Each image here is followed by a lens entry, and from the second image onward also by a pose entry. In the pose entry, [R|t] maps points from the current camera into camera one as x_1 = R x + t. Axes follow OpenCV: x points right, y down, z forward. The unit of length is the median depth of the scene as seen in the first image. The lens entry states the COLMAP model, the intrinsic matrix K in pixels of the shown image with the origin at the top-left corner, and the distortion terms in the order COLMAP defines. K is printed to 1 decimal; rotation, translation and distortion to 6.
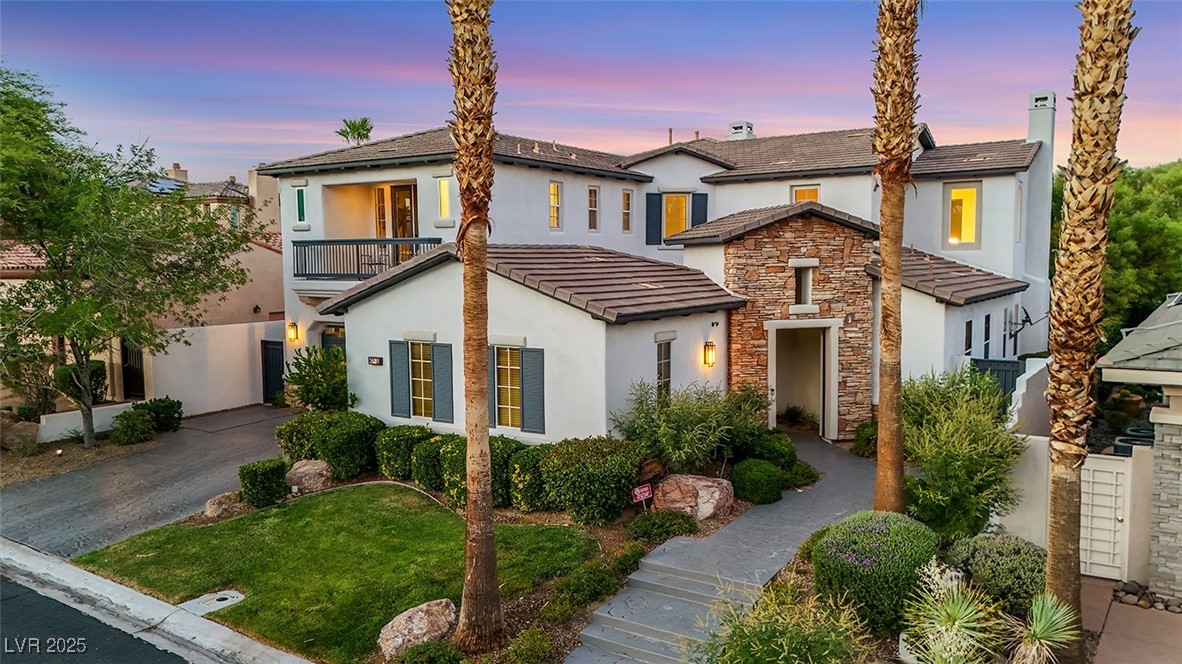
lens RADIAL K [[874.7, 0, 594.1], [0, 874.7, 335.0], [0, 0, 1]] dist [0.073371, -0.073189]
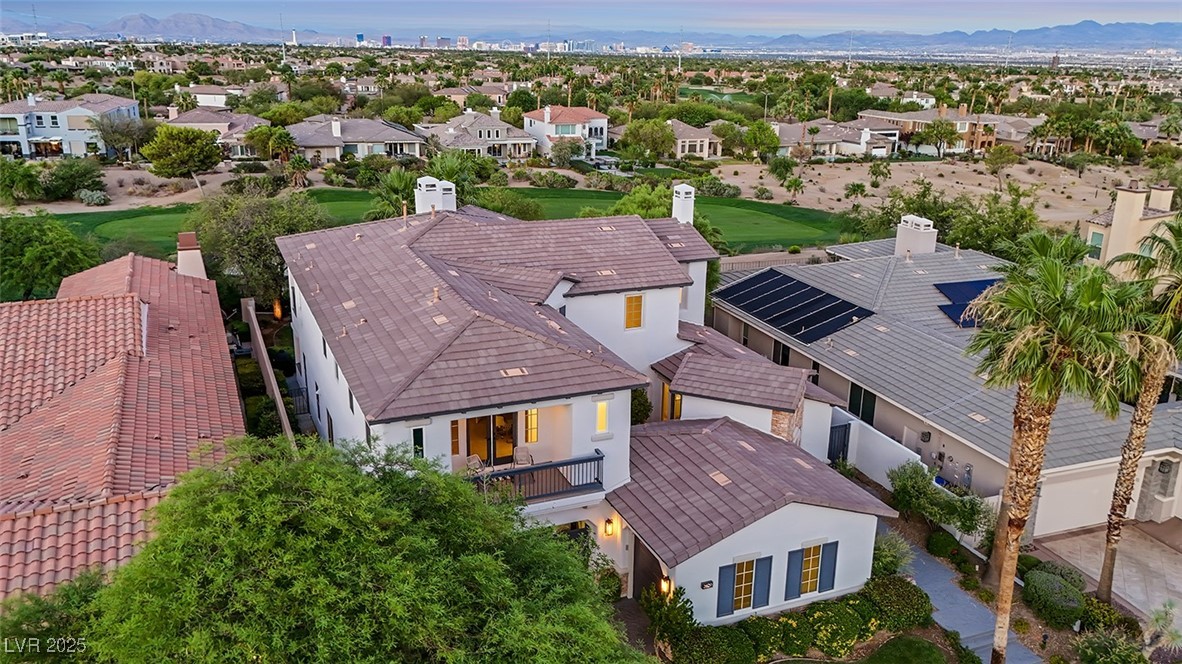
lens RADIAL K [[951.9, 0, 593.0], [0, 951.9, 343.9], [0, 0, 1]] dist [0.059271, -0.049523]
pose [[0.554533, -0.239374, 0.796990, -1.303851], [0.045552, 0.965030, 0.258150, -0.648135], [-0.830914, -0.106848, 0.546045, 0.379380]]
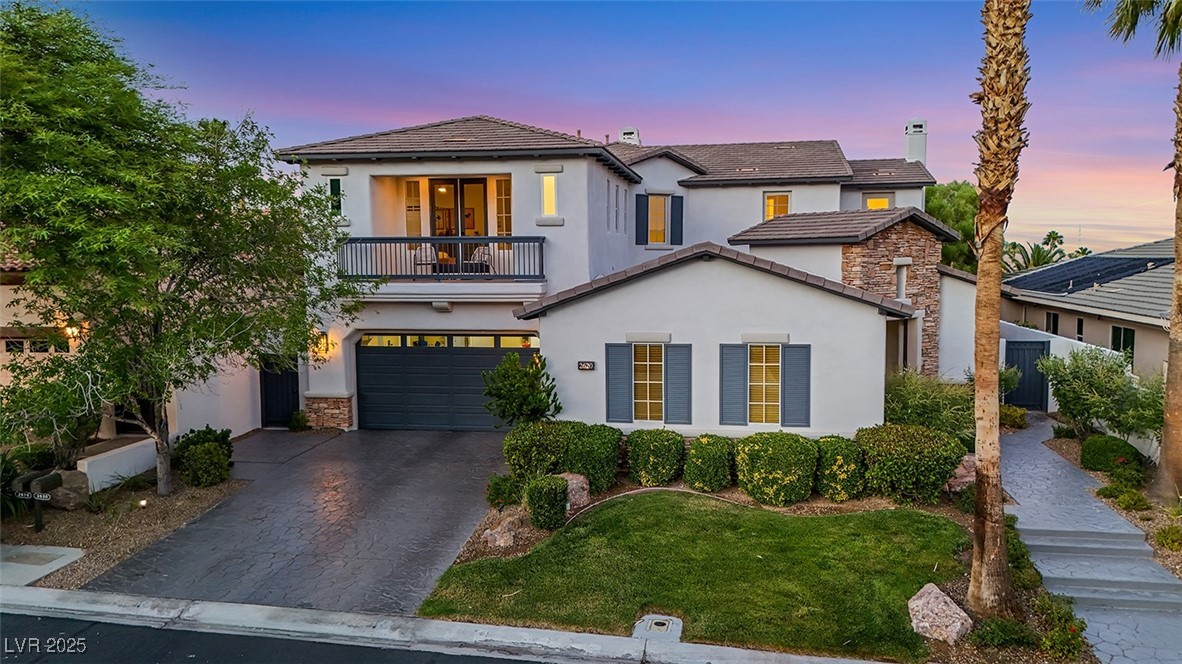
lens RADIAL K [[874.7, 0, 591.3], [0, 874.7, 335.6], [0, 0, 1]] dist [0.073371, -0.073189]
pose [[0.914669, -0.035551, 0.402638, -0.585394], [0.035416, 0.999342, 0.007784, -0.009783], [-0.402650, 0.007140, 0.915326, 0.124402]]
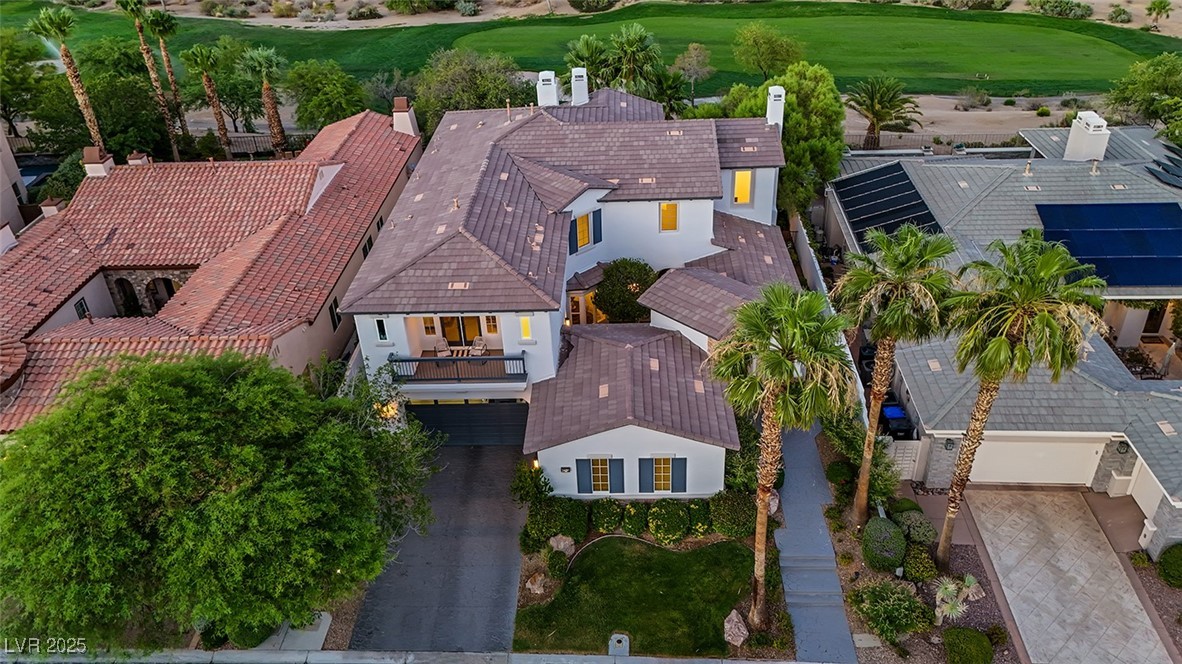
lens RADIAL K [[874.7, 0, 598.0], [0, 874.7, 336.3], [0, 0, 1]] dist [0.073371, -0.073189]
pose [[0.850052, -0.294567, 0.436626, -0.810585], [0.071870, 0.886103, 0.457883, -0.917837], [-0.521773, -0.357844, 0.774404, -0.244579]]
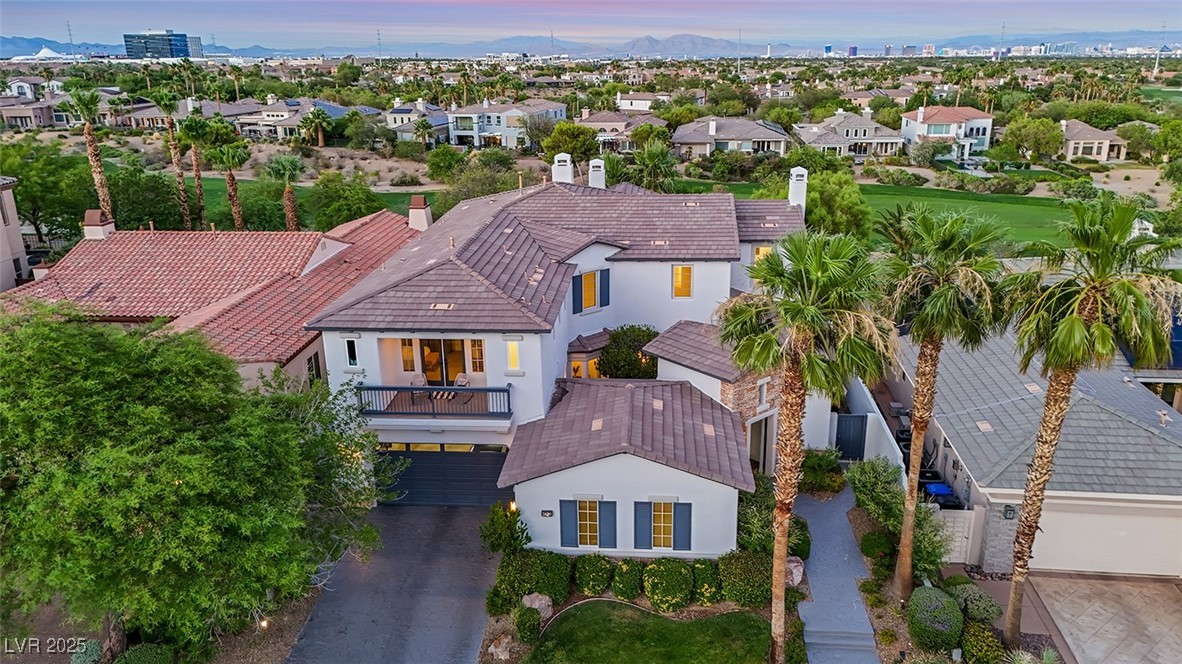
lens RADIAL K [[874.7, 0, 595.9], [0, 874.7, 334.1], [0, 0, 1]] dist [0.073371, -0.073189]
pose [[0.874734, -0.154099, 0.459450, -0.745167], [0.045103, 0.969867, 0.239422, -0.559451], [-0.482500, -0.188708, 0.855326, -0.198486]]
